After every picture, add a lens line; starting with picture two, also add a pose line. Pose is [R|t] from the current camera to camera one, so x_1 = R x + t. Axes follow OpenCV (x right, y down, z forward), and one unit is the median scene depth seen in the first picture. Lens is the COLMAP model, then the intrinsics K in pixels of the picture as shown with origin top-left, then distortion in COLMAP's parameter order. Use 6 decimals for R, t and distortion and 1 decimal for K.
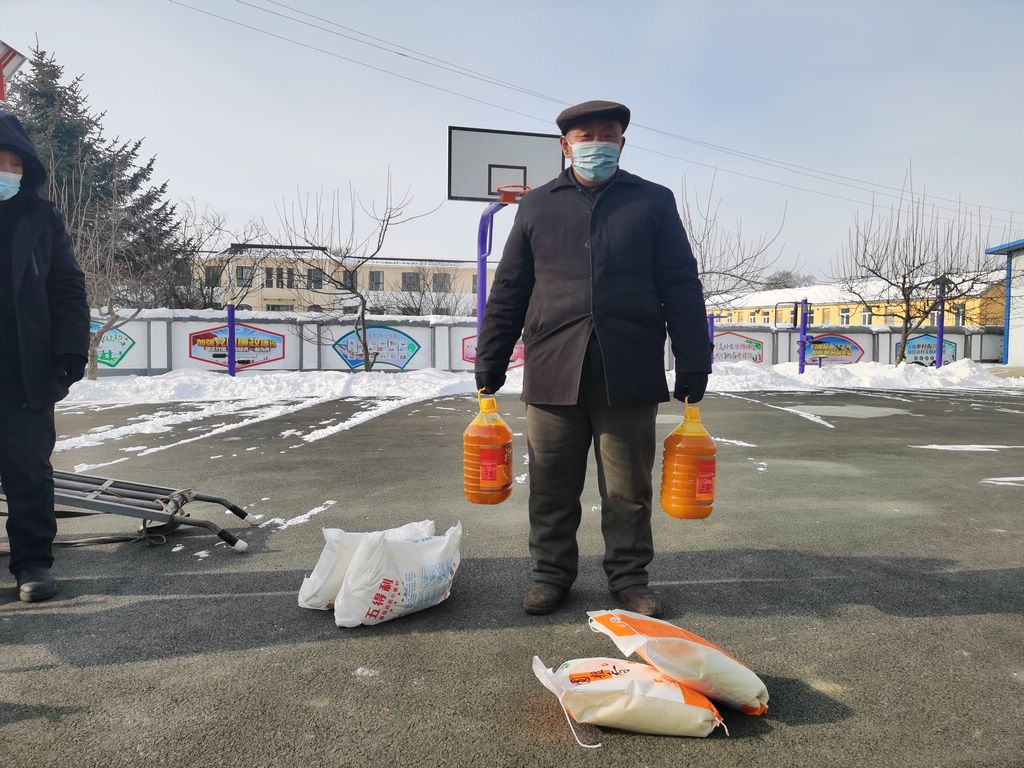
lens RADIAL K [[803.1, 0, 517.4], [0, 803.1, 382.7], [0, 0, 1]] dist [0.029860, 0.001151]
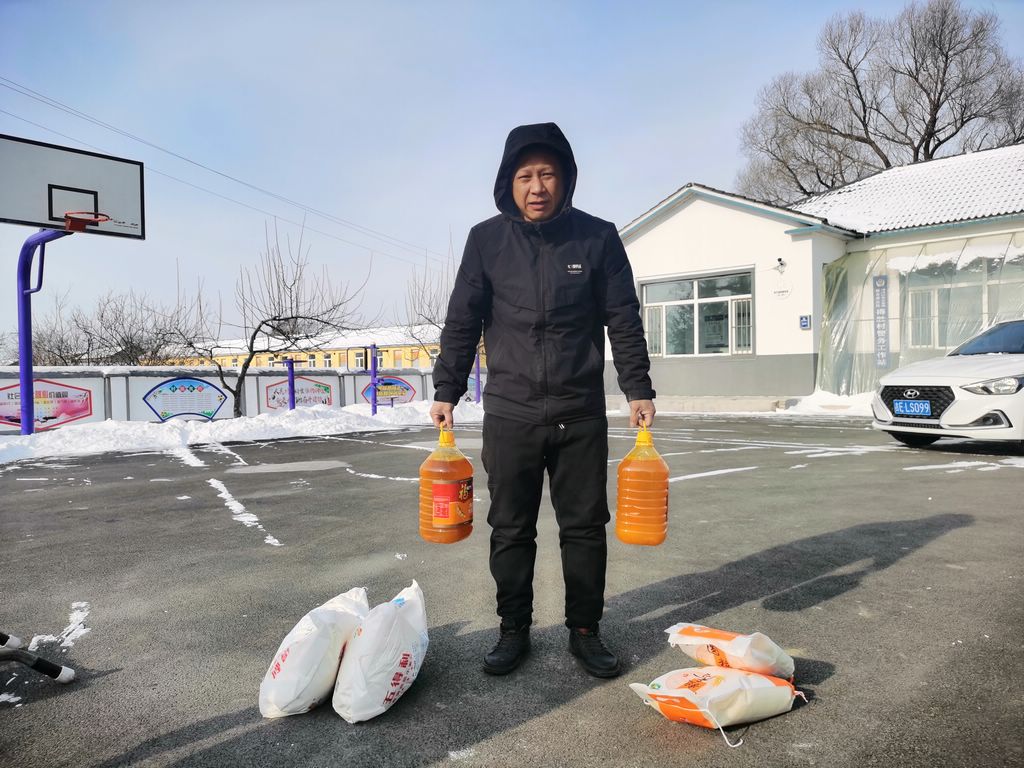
lens RADIAL K [[803.1, 0, 517.4], [0, 803.1, 382.7], [0, 0, 1]] dist [0.029860, 0.001151]
pose [[0.811521, -0.029104, 0.583598, -0.114405], [0.060583, 0.997567, -0.034495, -0.004506], [-0.581174, 0.063350, 0.811310, 0.032927]]
